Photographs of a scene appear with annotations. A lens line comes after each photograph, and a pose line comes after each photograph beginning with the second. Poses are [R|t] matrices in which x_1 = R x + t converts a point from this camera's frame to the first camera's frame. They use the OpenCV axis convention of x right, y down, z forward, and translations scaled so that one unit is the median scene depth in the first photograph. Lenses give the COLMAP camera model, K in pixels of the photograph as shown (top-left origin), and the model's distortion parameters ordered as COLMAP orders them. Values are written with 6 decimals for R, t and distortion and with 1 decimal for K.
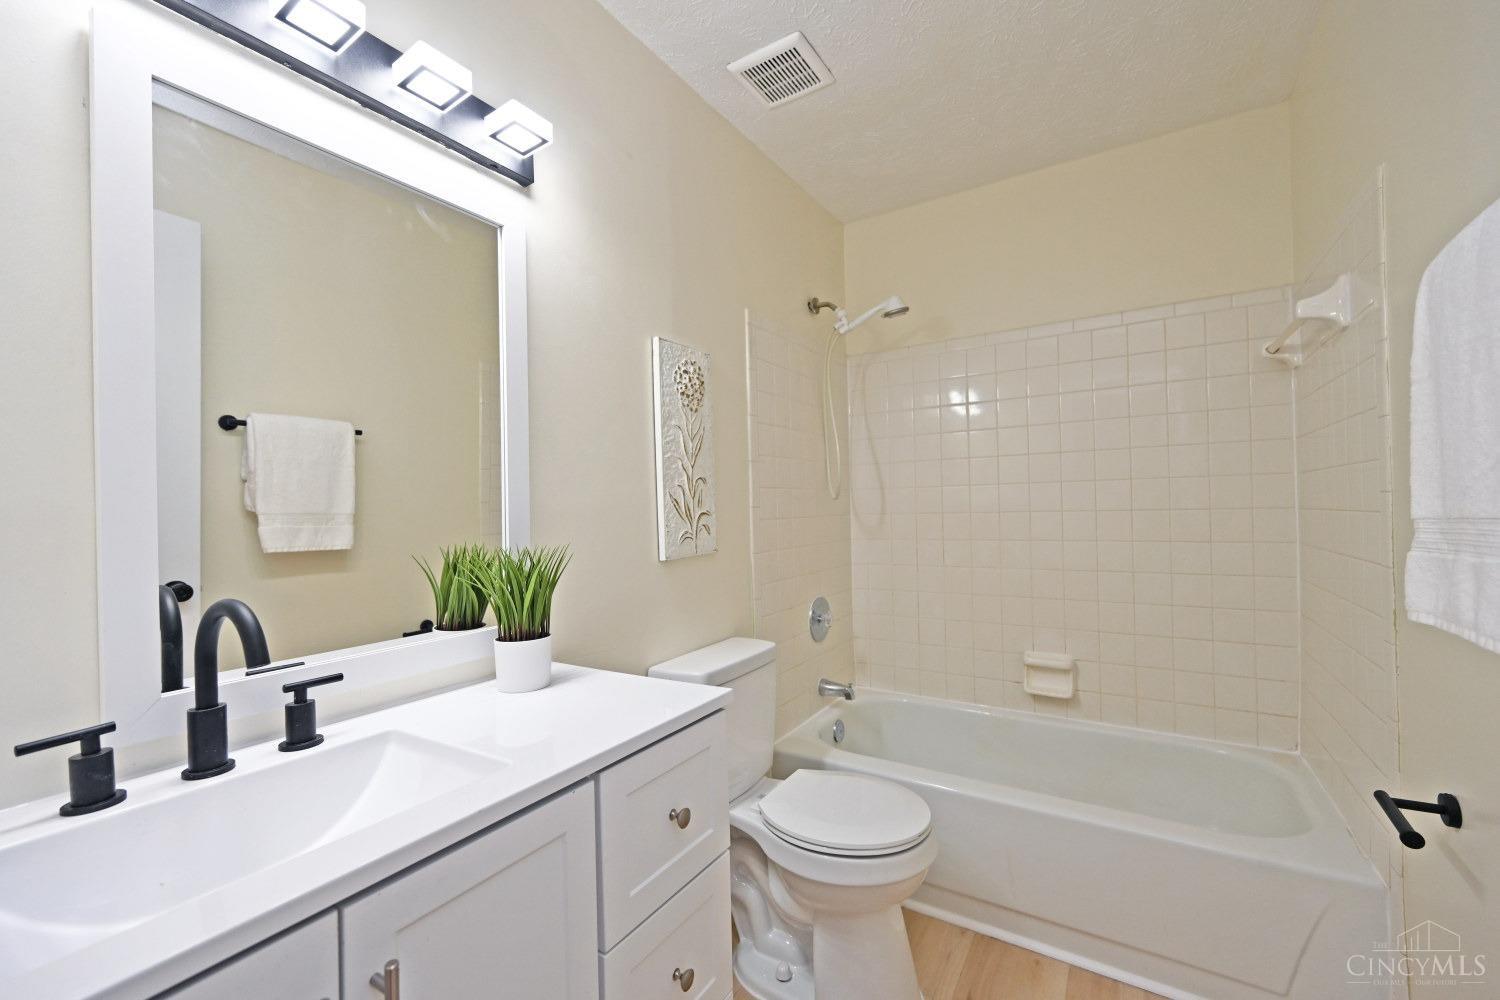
lens RADIAL K [[603.0, 0, 749.9], [0, 603.0, 502.7], [0, 0, 1]] dist [-0.000401, 0.000141]
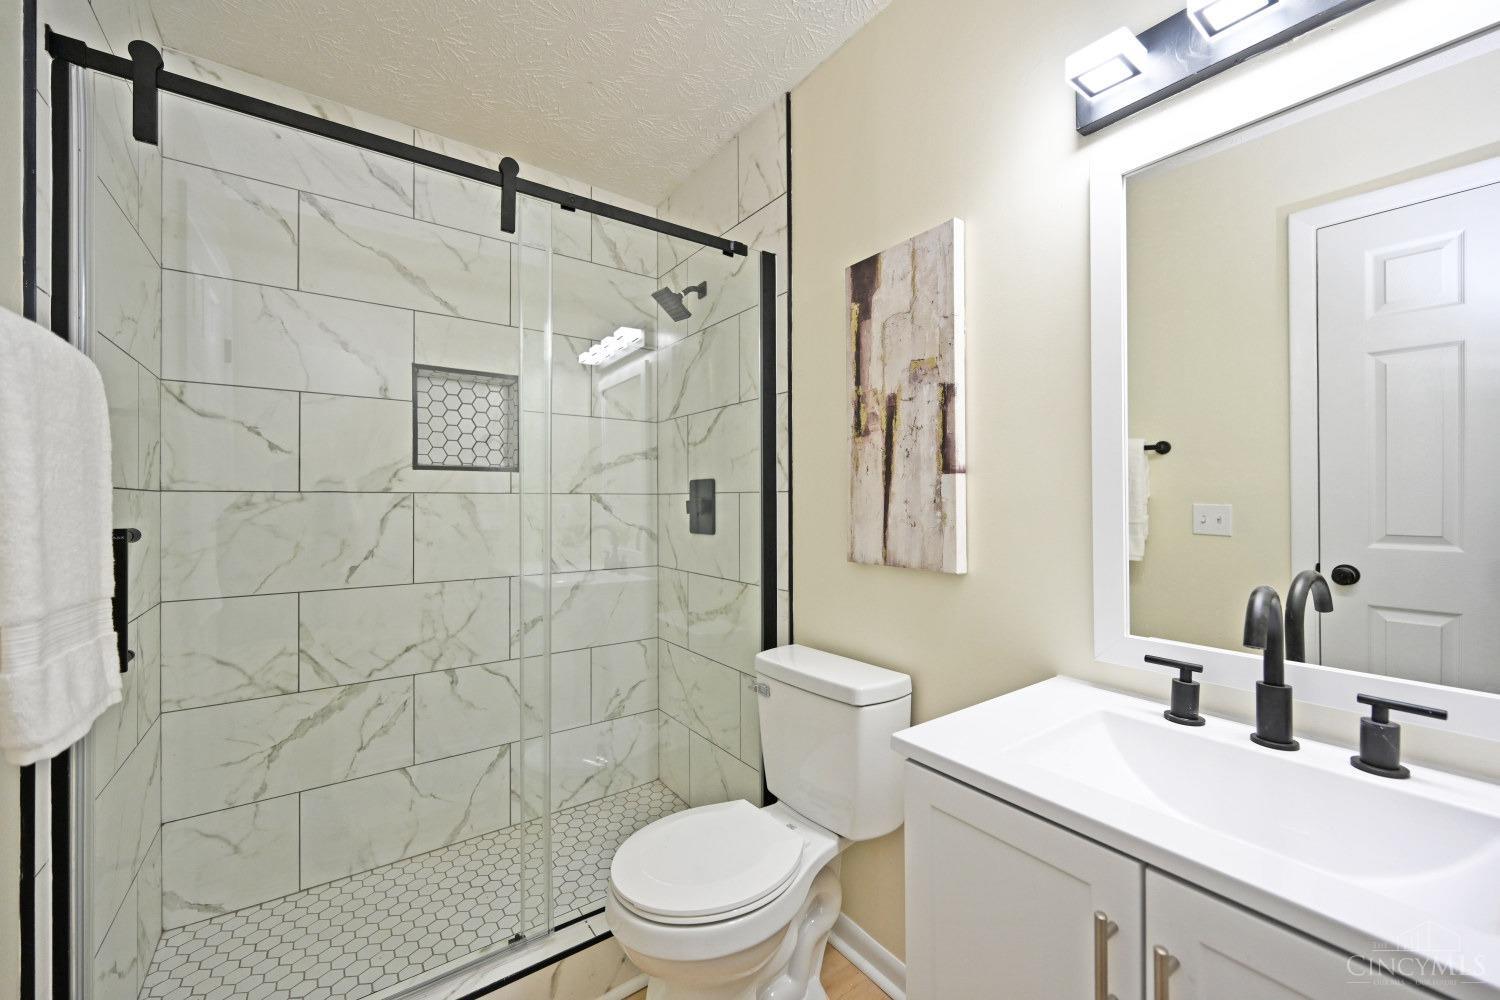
lens RADIAL K [[603.0, 0, 749.9], [0, 603.0, 502.7], [0, 0, 1]] dist [-0.000401, 0.000141]
pose [[-0.368044, 0.030427, -0.929311, 0.423418], [0.019741, 0.999495, 0.024907, -0.027256], [0.929599, -0.009178, -0.368458, 0.518240]]
